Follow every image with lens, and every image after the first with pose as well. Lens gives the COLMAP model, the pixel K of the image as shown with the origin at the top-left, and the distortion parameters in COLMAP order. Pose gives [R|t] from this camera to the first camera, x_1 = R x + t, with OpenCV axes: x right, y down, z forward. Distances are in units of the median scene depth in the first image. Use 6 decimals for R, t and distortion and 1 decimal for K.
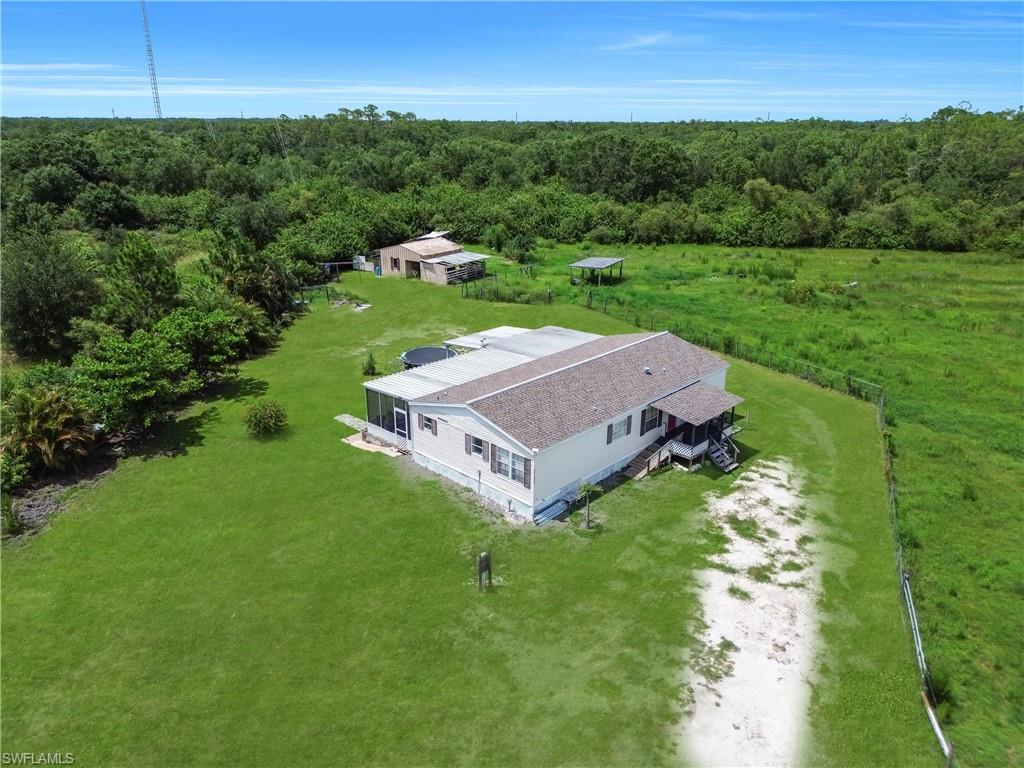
lens RADIAL K [[717.9, 0, 512.0], [0, 717.9, 384.0], [0, 0, 1]] dist [0.070677, -0.080833]
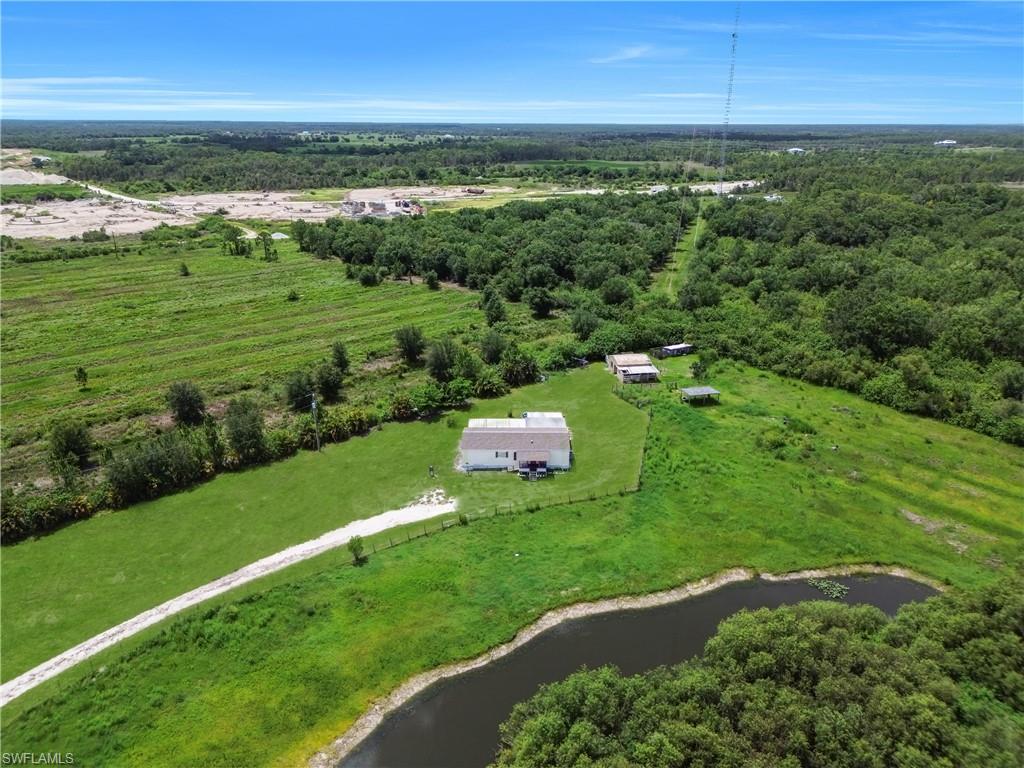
lens RADIAL K [[717.9, 0, 512.0], [0, 717.9, 384.0], [0, 0, 1]] dist [0.070677, -0.080833]
pose [[0.692279, 0.245540, -0.678572, 2.277883], [-0.247225, 0.964126, 0.096648, -0.561797], [0.677959, 0.100852, 0.728148, -1.325679]]
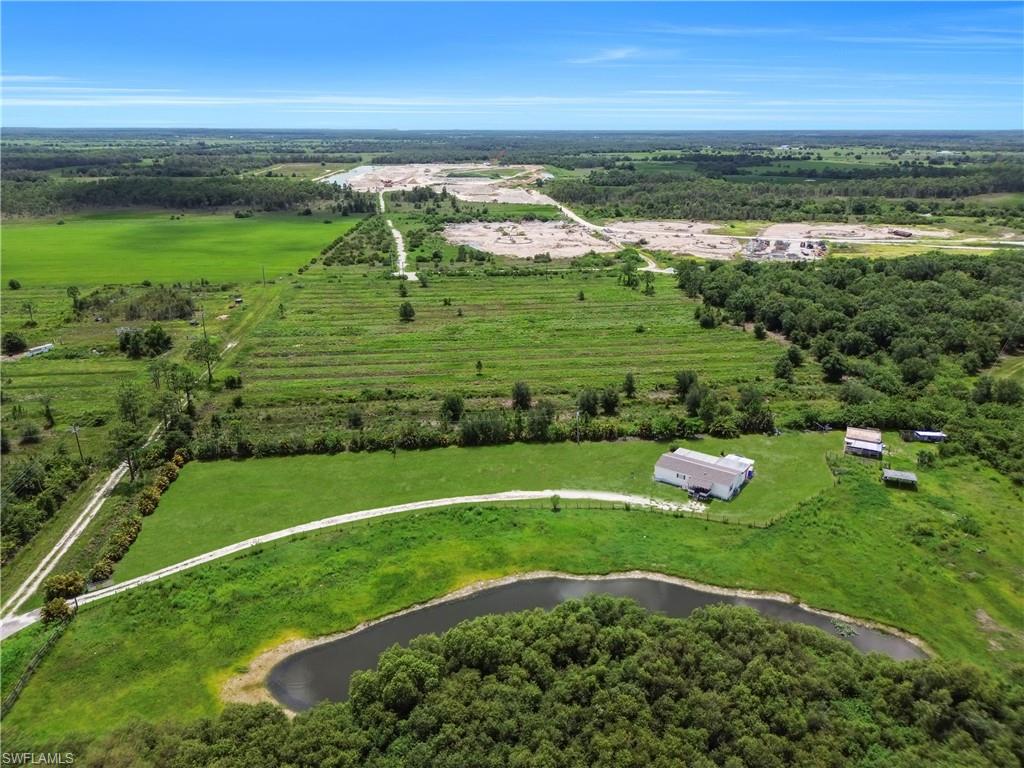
lens RADIAL K [[717.9, 0, 512.0], [0, 717.9, 384.0], [0, 0, 1]] dist [0.070677, -0.080833]
pose [[0.145860, 0.327711, -0.933451, 4.062453], [-0.338691, 0.903066, 0.264121, -1.307262], [0.929523, 0.277627, 0.242714, -1.255077]]
